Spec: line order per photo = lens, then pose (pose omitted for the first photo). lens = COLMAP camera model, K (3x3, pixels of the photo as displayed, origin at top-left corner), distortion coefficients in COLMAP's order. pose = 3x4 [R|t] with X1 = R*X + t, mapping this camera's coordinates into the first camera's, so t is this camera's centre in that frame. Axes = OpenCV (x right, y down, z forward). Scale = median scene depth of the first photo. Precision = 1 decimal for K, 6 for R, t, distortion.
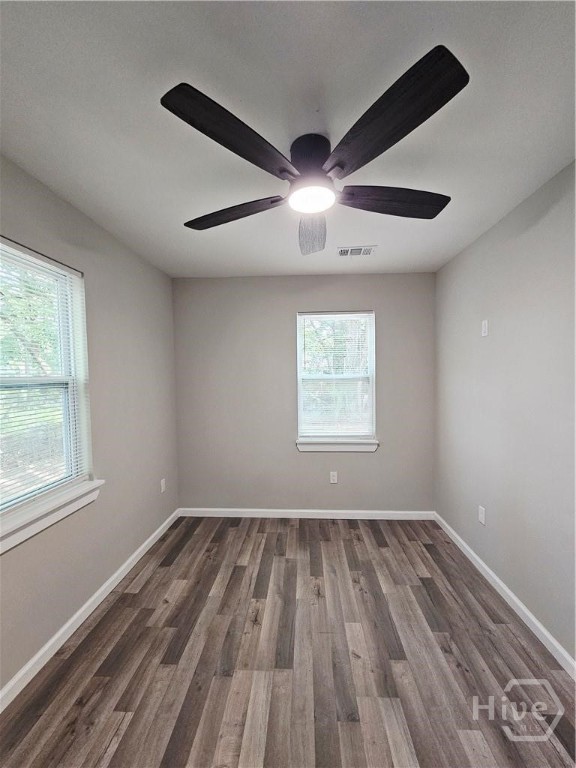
lens RADIAL K [[316.1, 0, 291.7], [0, 316.1, 385.8], [0, 0, 1]] dist [-0.001411, 0.000470]
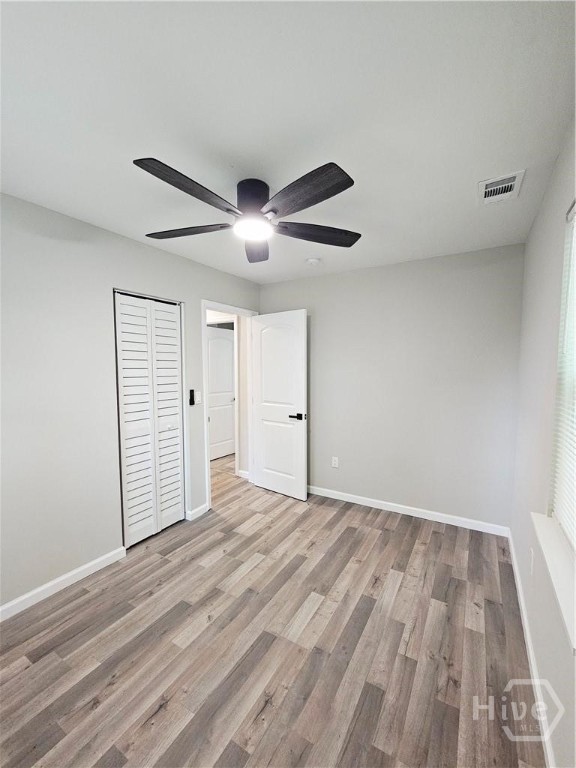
lens RADIAL K [[316.1, 0, 291.7], [0, 316.1, 385.8], [0, 0, 1]] dist [-0.001411, 0.000470]
pose [[-0.881972, -0.017102, 0.470991, -0.572765], [0.025304, 0.996182, 0.083555, -0.060719], [-0.470622, 0.085611, -0.878172, 1.784031]]
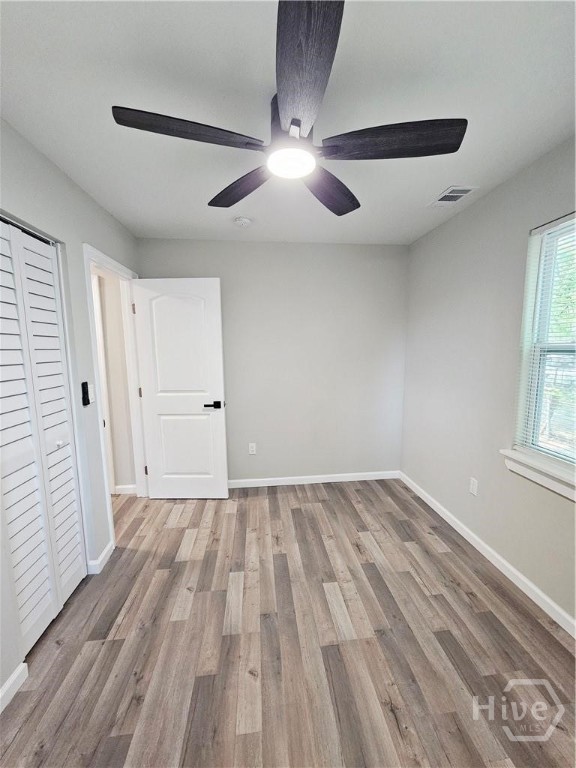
lens RADIAL K [[316.1, 0, 291.7], [0, 316.1, 385.8], [0, 0, 1]] dist [-0.001411, 0.000470]
pose [[-0.988002, 0.038700, -0.149512, 0.199001], [0.015506, 0.988061, 0.153280, -0.056932], [0.153659, 0.149122, -0.976807, 1.745273]]
